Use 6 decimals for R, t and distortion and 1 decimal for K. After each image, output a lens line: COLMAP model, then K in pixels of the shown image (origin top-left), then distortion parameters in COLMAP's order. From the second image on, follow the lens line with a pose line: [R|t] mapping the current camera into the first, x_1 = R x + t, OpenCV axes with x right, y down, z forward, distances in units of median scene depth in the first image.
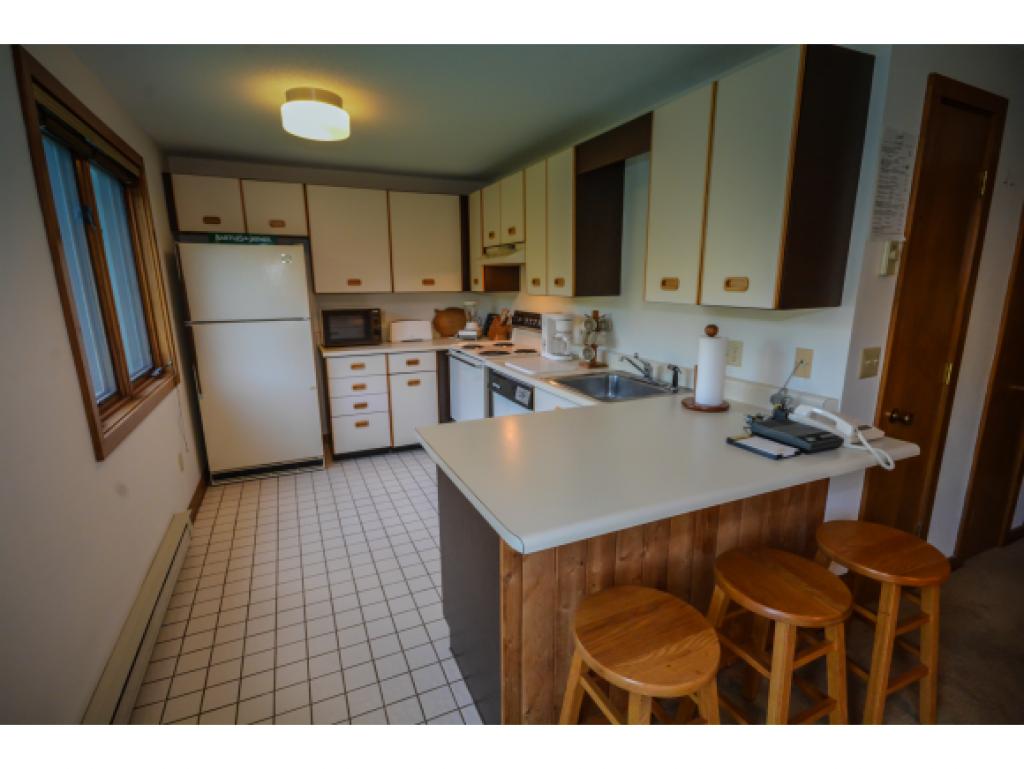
lens RADIAL K [[475.7, 0, 512.0], [0, 475.7, 384.5], [0, 0, 1]] dist [0.000269, 0.000056]
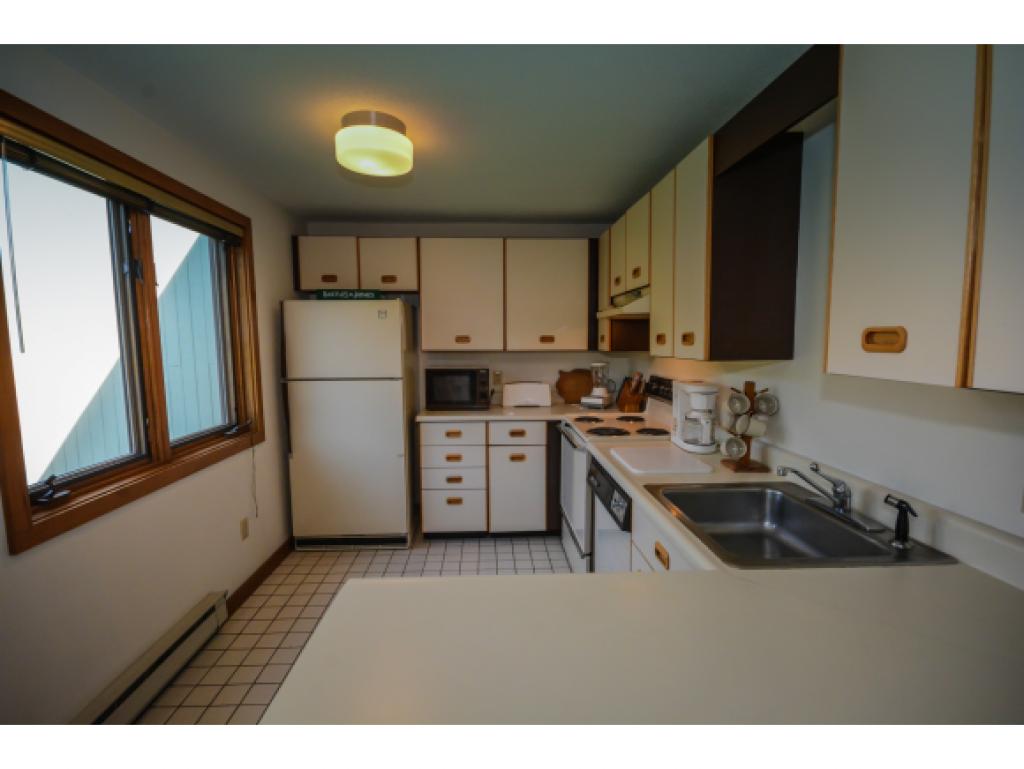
lens RADIAL K [[465.2, 0, 512.0], [0, 465.2, 384.5], [0, 0, 1]] dist [0.001699, 0.000405]
pose [[0.927148, 0.036297, -0.372934, 0.091228], [-0.080199, 0.991455, -0.102886, -0.049943], [0.366013, 0.125300, 0.922136, 0.247229]]
